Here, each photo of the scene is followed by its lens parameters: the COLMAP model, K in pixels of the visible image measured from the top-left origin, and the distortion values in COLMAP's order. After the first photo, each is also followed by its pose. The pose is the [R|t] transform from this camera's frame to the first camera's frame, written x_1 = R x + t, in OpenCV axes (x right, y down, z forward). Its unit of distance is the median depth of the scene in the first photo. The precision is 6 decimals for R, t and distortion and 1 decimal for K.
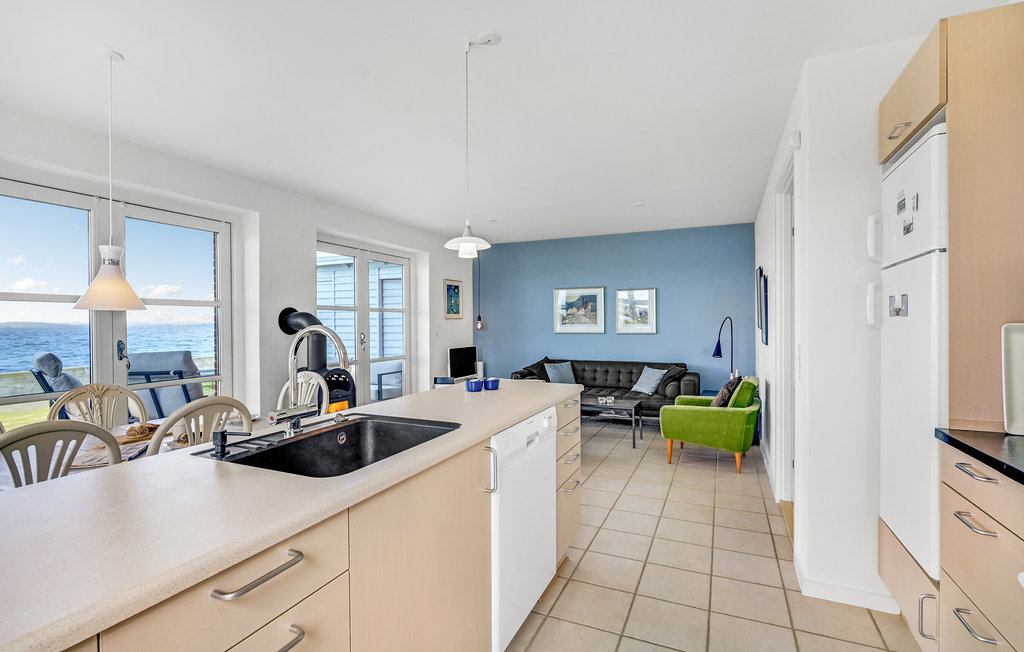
lens RADIAL K [[466.8, 0, 512.0], [0, 466.8, 326.0], [0, 0, 1]] dist [0.014120, 0.000637]
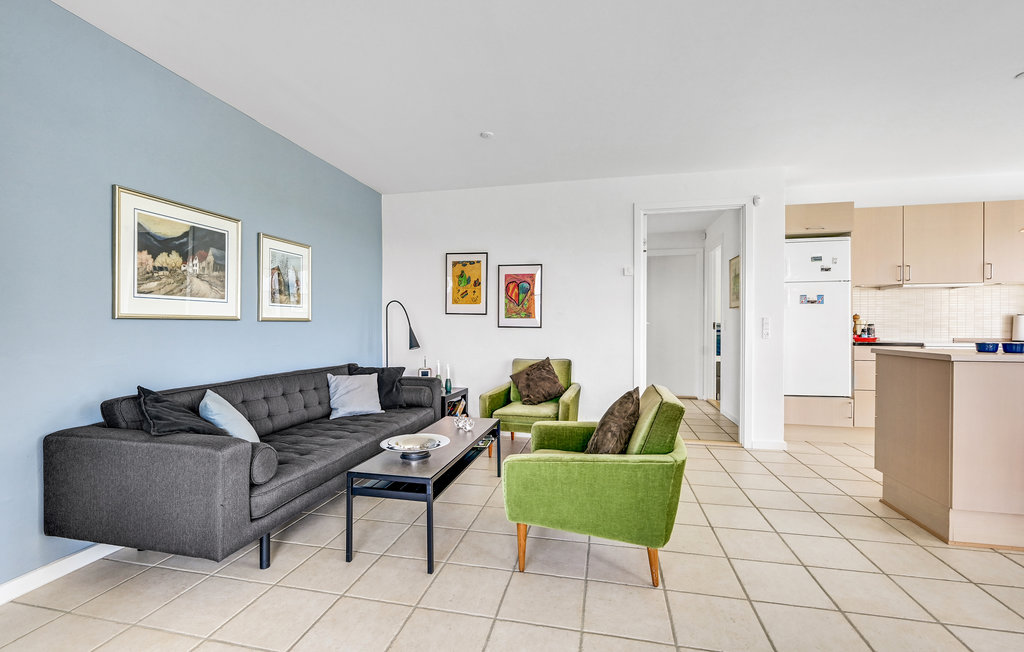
lens RADIAL K [[438.8, 0, 512.0], [0, 438.8, 326.0], [0, 0, 1]] dist [0.000233, 0.000005]
pose [[-0.207207, 0.002985, 0.978293, -0.291652], [0.005198, 0.999985, -0.001950, 0.024915], [-0.978283, 0.004681, -0.207219, 0.814316]]
